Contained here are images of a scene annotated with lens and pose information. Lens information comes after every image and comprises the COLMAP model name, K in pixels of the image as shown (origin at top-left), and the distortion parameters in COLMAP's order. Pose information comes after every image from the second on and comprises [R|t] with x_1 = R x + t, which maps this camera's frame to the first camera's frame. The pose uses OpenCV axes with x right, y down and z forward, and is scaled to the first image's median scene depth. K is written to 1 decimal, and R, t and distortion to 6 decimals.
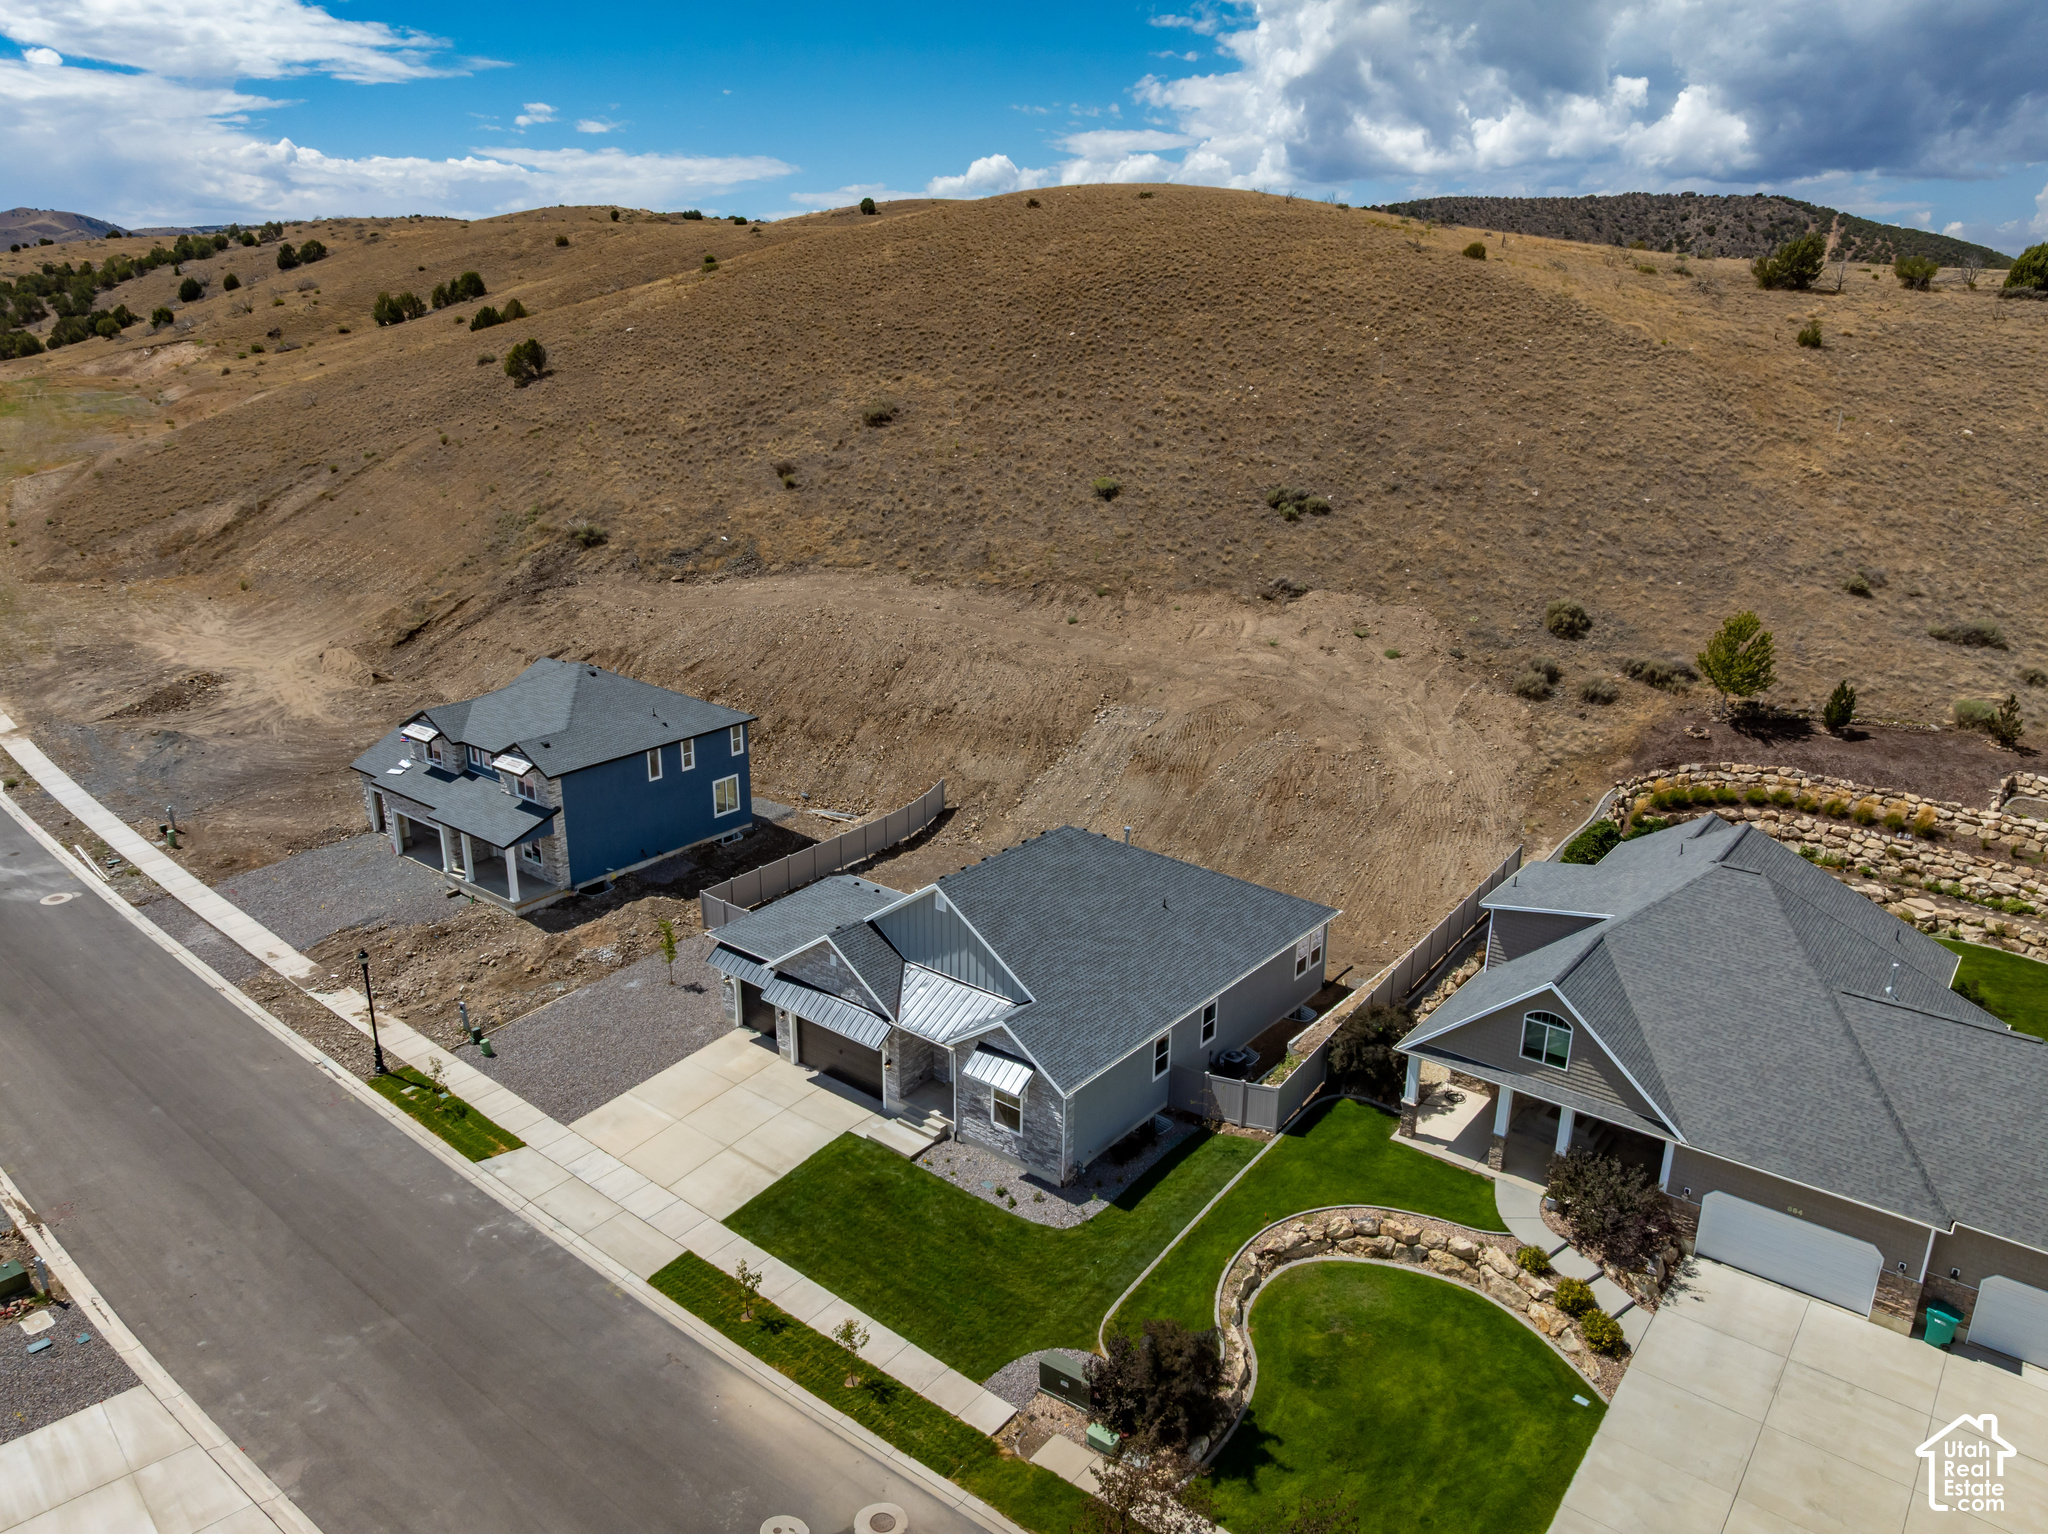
lens RADIAL K [[1446.9, 0, 1021.7], [0, 1446.9, 764.8], [0, 0, 1]] dist [-0.040595, 0.007027]
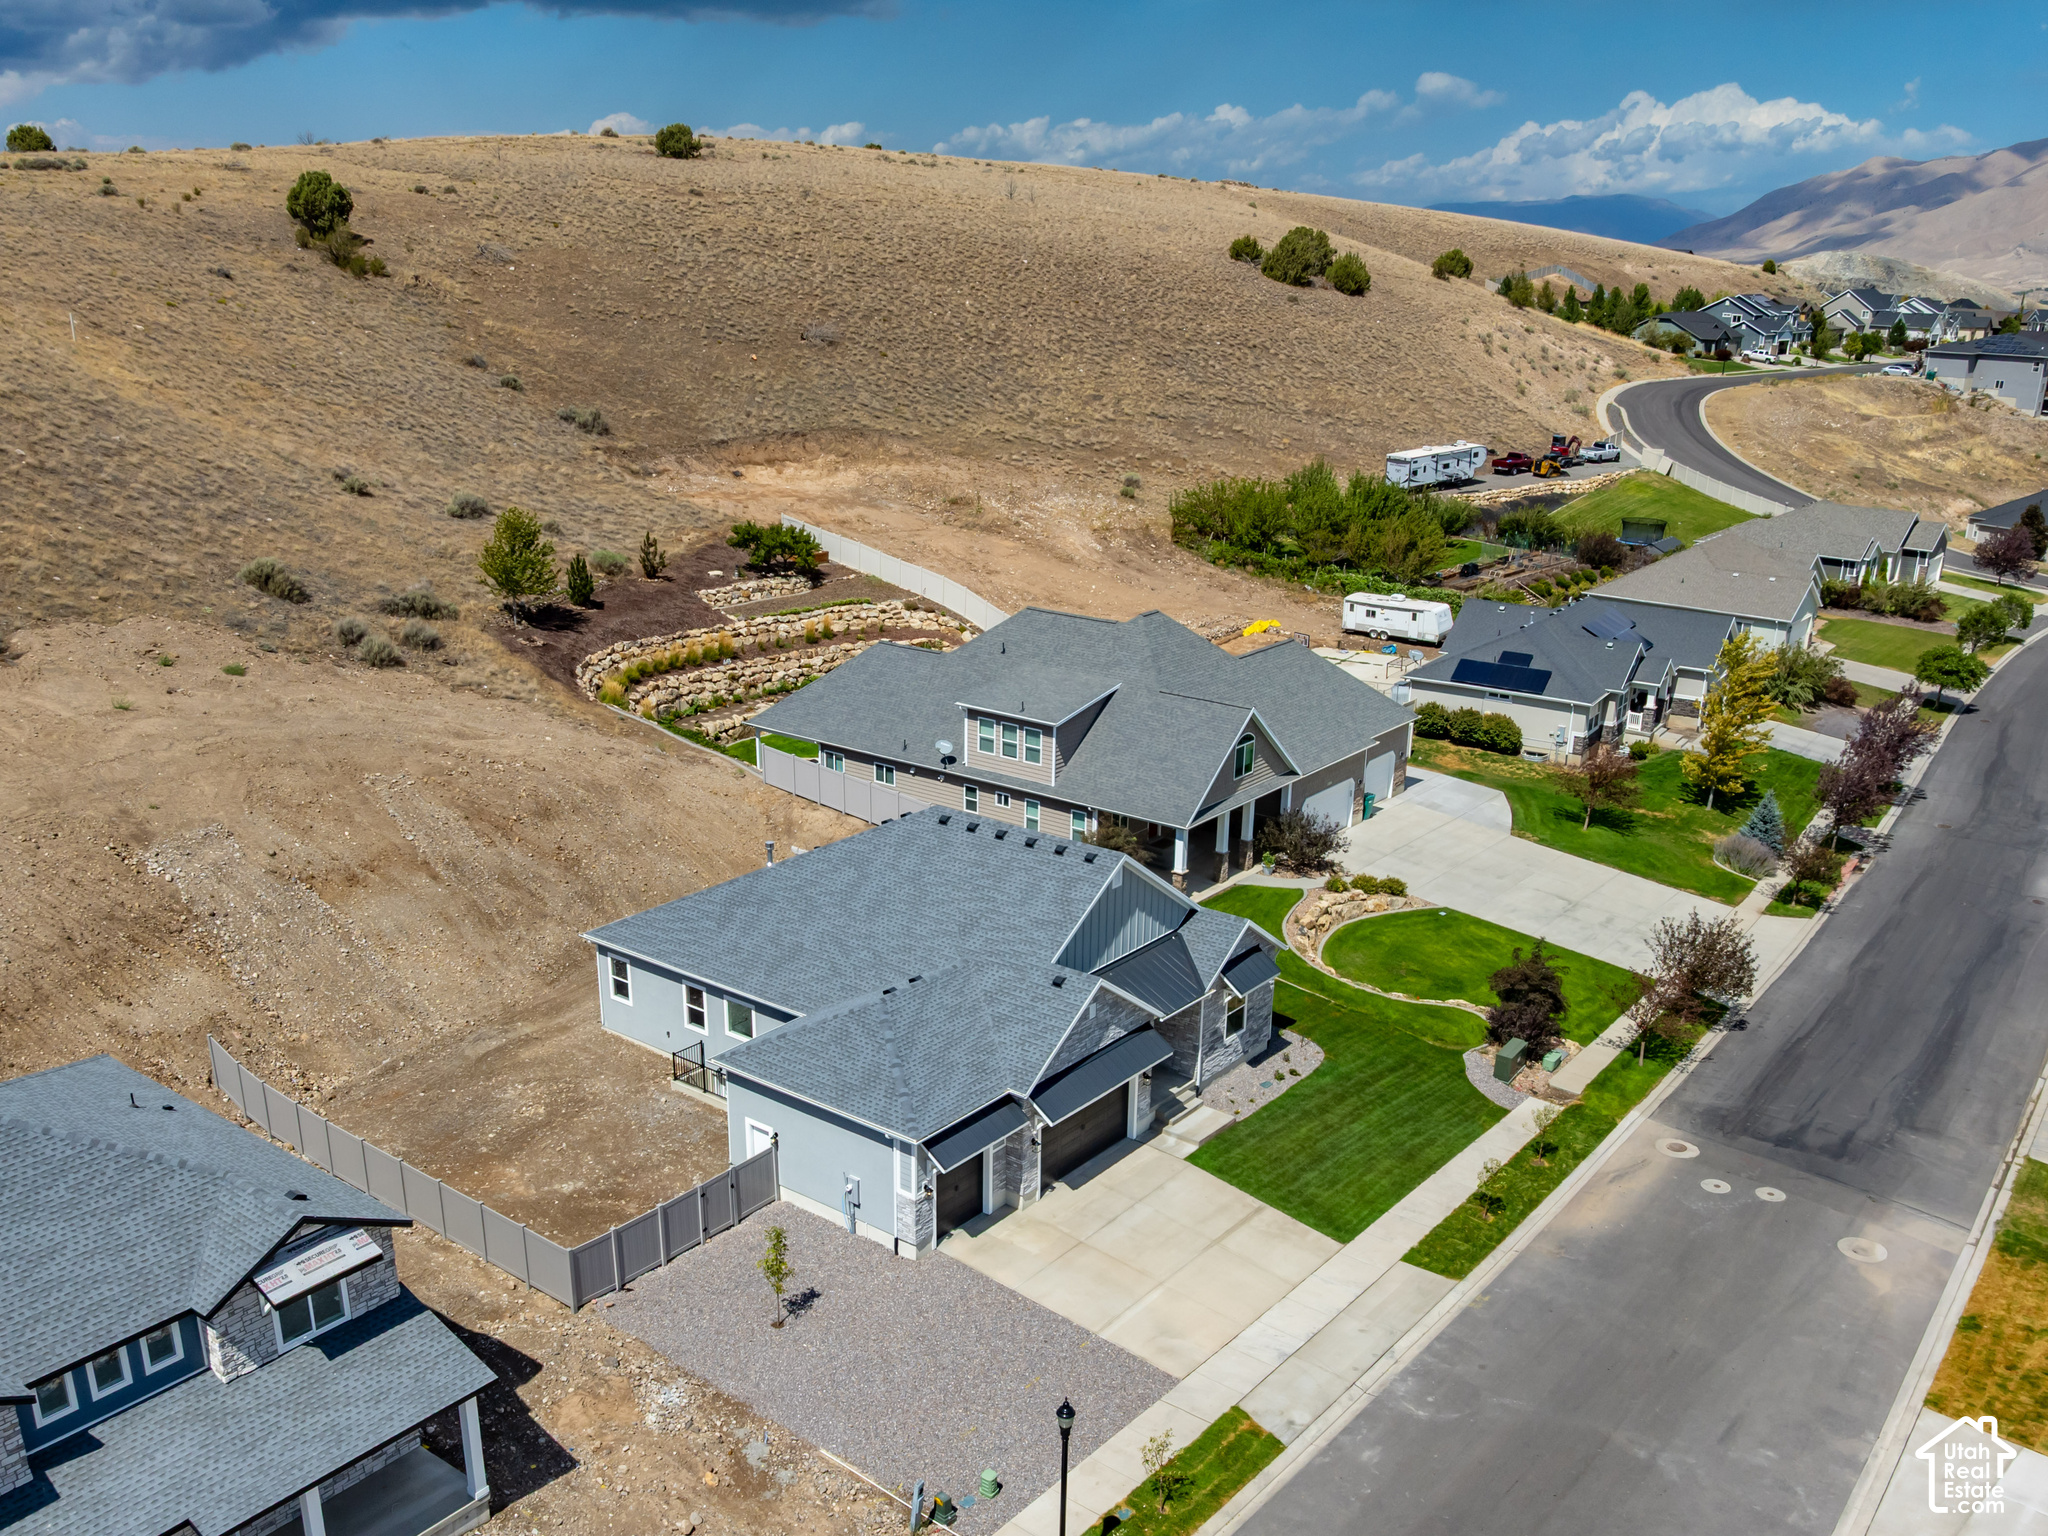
lens RADIAL K [[1816.7, 0, 1030.9], [0, 1816.7, 907.8], [0, 0, 1]] dist [-0.021655, -0.026527]
pose [[-0.022915, -0.362622, 0.931655, -0.796557], [0.297516, 0.887204, 0.352638, -0.213167], [-0.954442, 0.285263, 0.087556, 0.706942]]
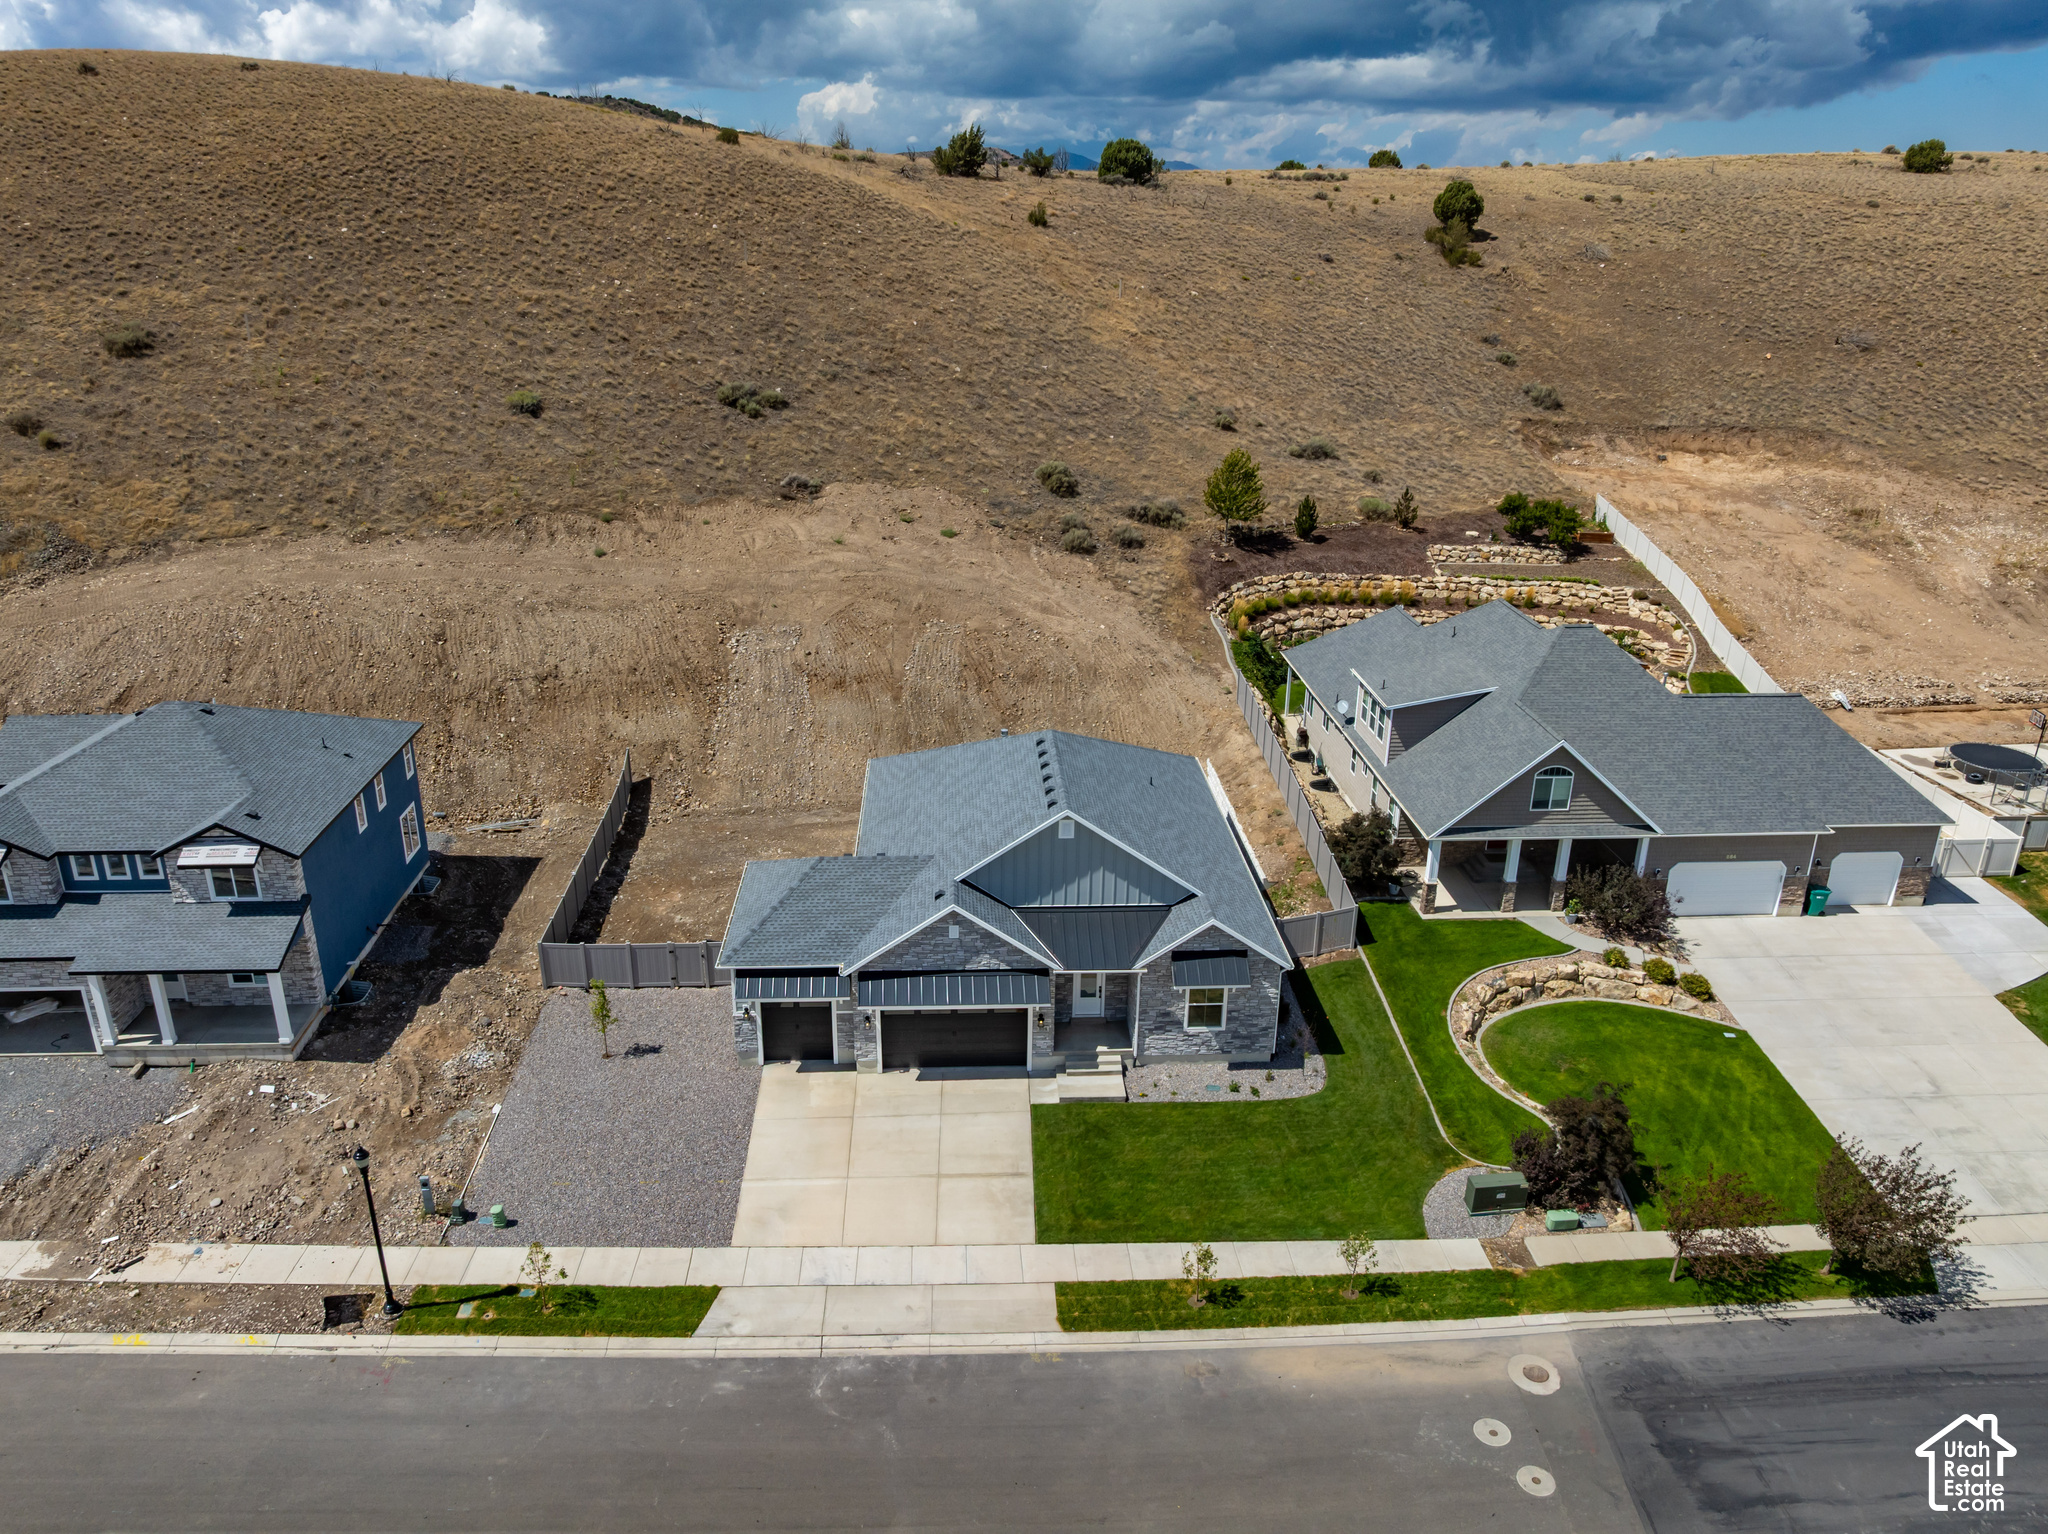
lens RADIAL K [[1446.9, 0, 1021.0], [0, 1446.9, 768.7], [0, 0, 1]] dist [-0.040595, 0.007027]
pose [[0.743430, -0.241976, 0.623505, -0.471706], [0.203270, 0.969904, 0.134042, -0.051827], [-0.637175, 0.027089, 0.770243, 0.230095]]
